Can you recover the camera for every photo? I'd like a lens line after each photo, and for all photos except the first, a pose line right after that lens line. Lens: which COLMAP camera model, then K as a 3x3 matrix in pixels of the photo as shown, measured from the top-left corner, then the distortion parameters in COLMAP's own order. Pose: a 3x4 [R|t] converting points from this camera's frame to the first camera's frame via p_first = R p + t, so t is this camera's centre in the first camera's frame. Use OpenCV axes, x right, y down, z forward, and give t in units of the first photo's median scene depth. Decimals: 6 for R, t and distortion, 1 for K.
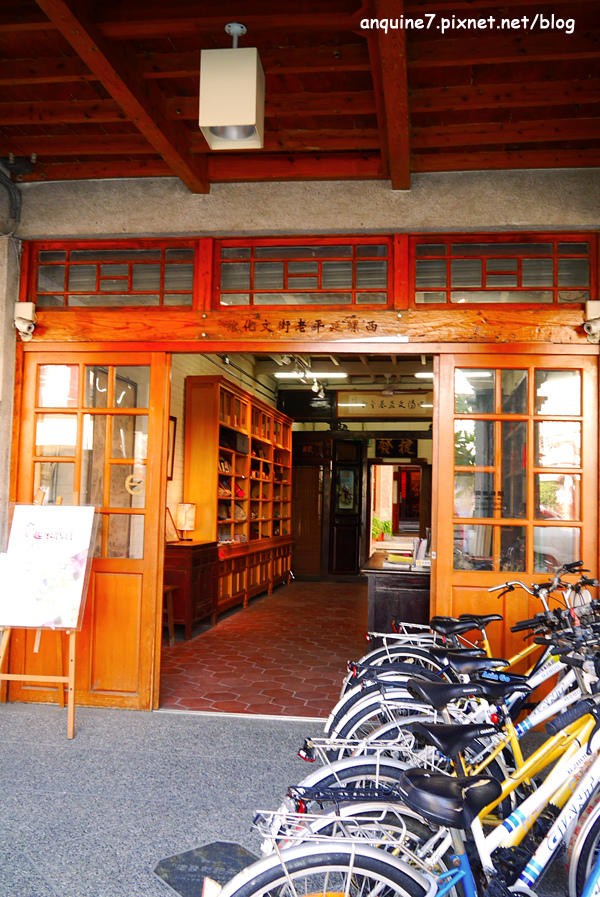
lens RADIAL K [[764.6, 0, 300.0], [0, 764.6, 448.5], [0, 0, 1]] dist [-0.038416, -0.000362]
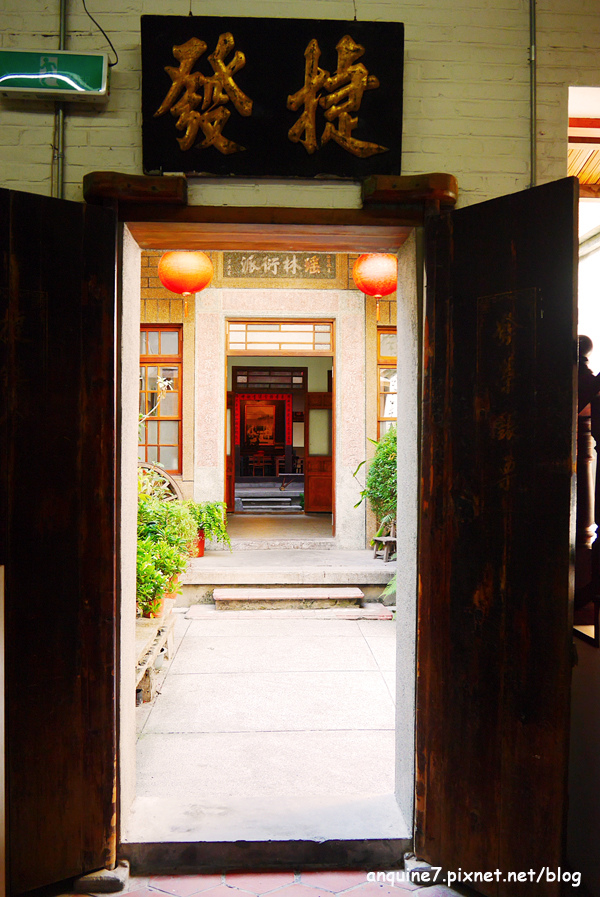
lens RADIAL K [[764.6, 0, 300.0], [0, 764.6, 448.5], [0, 0, 1]] dist [-0.038416, -0.000362]
pose [[0.972930, -0.023117, 0.229943, 0.112220], [0.008205, 0.997813, 0.065594, 0.071341], [-0.230956, -0.061931, 0.970991, 1.009347]]
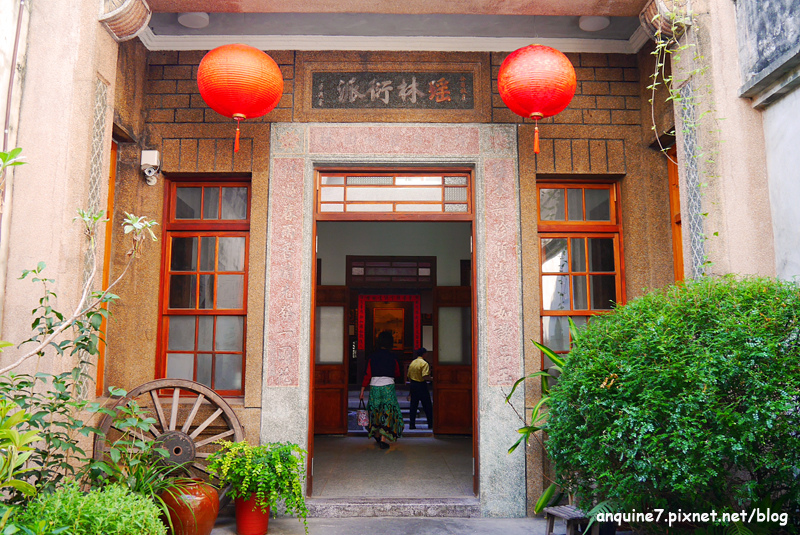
lens RADIAL K [[681.9, 0, 400.3], [0, 681.9, 241.4], [0, 0, 1]] dist [-0.038416, -0.000362]
pose [[0.982460, 0.007676, 0.186313, 0.177752], [0.010255, 0.995416, -0.095085, 0.085354], [-0.186189, 0.095328, 0.977878, 1.265394]]
